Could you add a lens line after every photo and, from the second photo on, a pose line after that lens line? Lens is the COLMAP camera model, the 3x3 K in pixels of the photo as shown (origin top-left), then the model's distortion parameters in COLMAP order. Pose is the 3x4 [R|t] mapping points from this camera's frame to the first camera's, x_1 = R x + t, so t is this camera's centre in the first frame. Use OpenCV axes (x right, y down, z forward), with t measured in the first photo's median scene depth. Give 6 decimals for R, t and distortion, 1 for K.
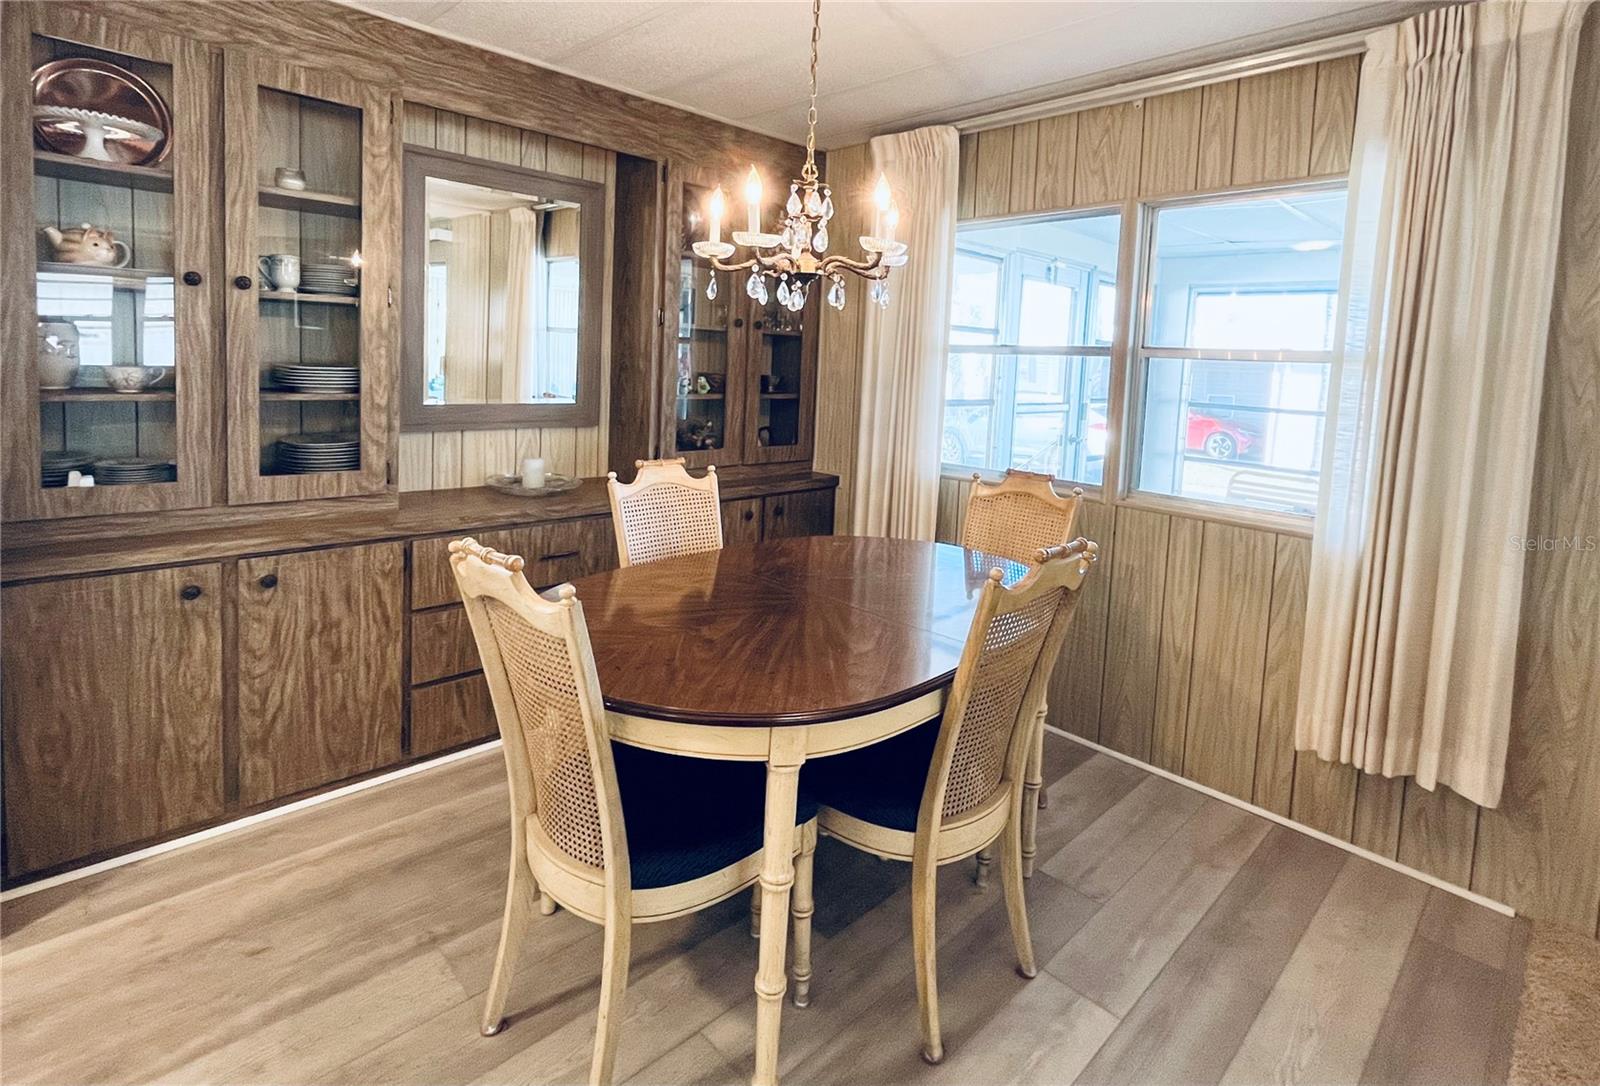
lens RADIAL K [[936.9, 0, 732.1], [0, 936.9, 531.3], [0, 0, 1]] dist [-0.004843, -0.004007]
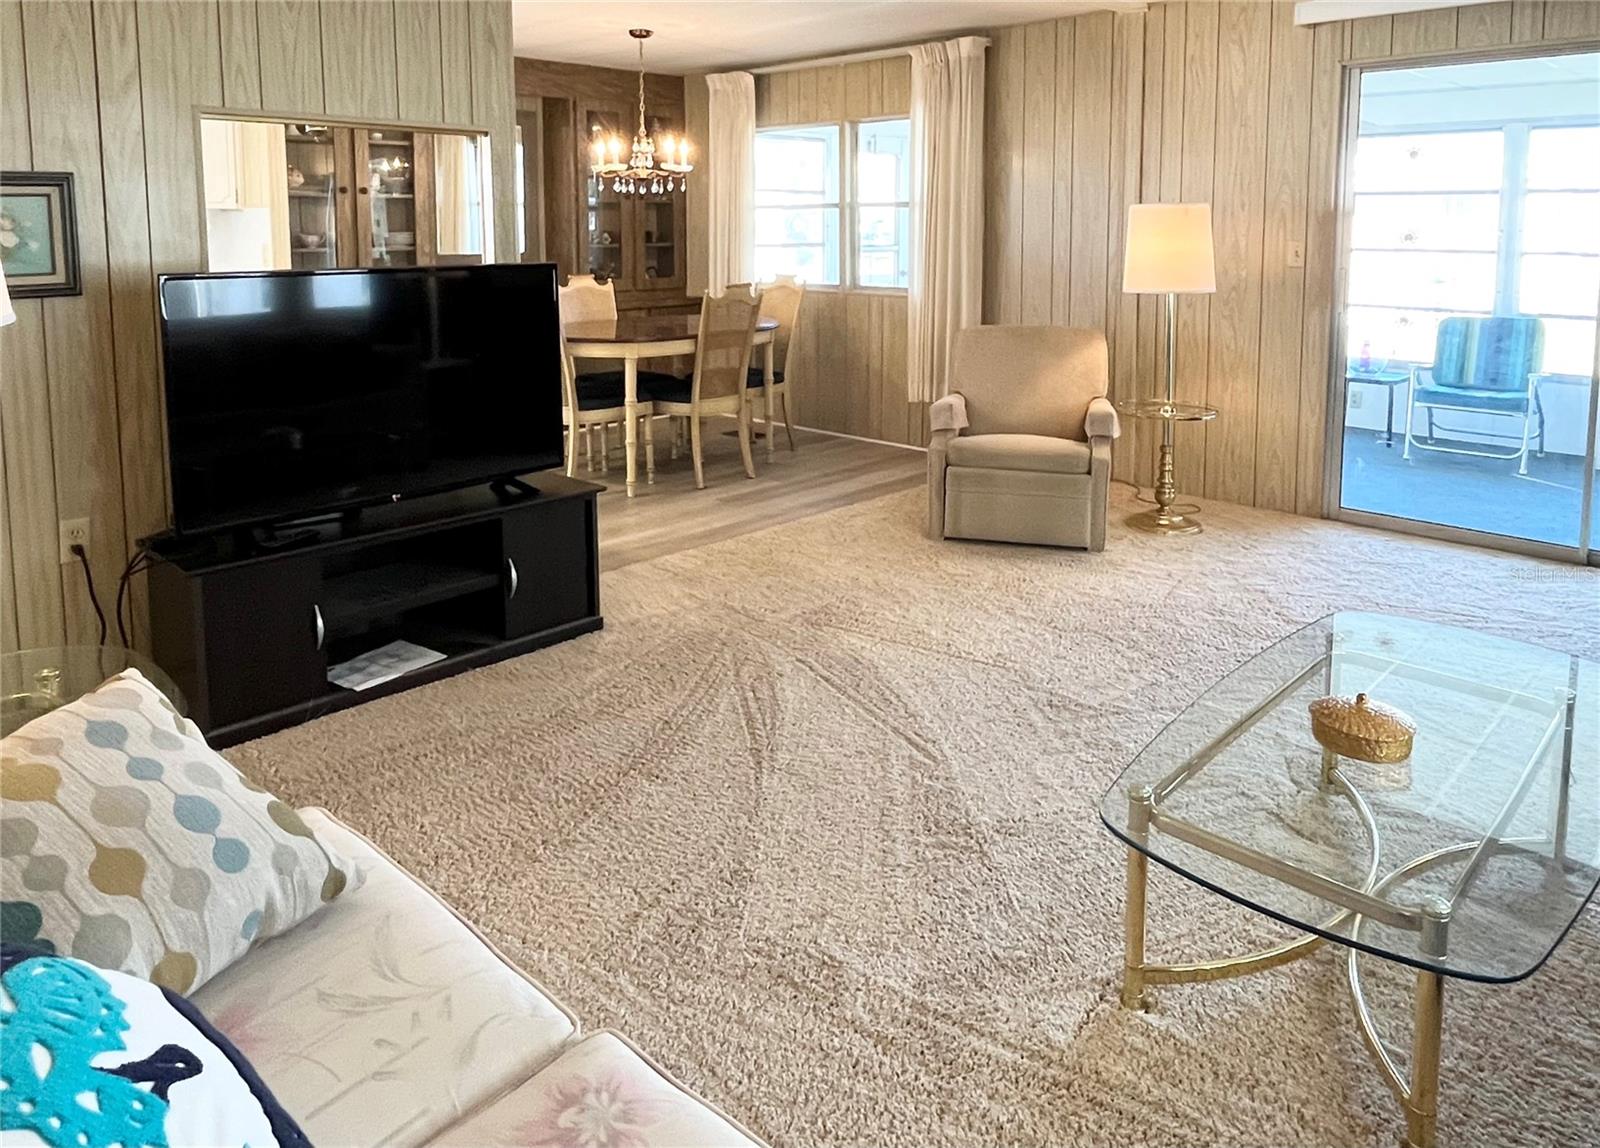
lens RADIAL K [[1885.6, 0, 803.2], [0, 1885.6, 569.4], [0, 0, 1]] dist [0.000228, 0.000000]
pose [[0.997928, -0.050934, 0.039304, 0.151820], [0.051169, 0.998678, -0.004987, 0.445874], [-0.038998, 0.006987, 0.999215, -2.236769]]
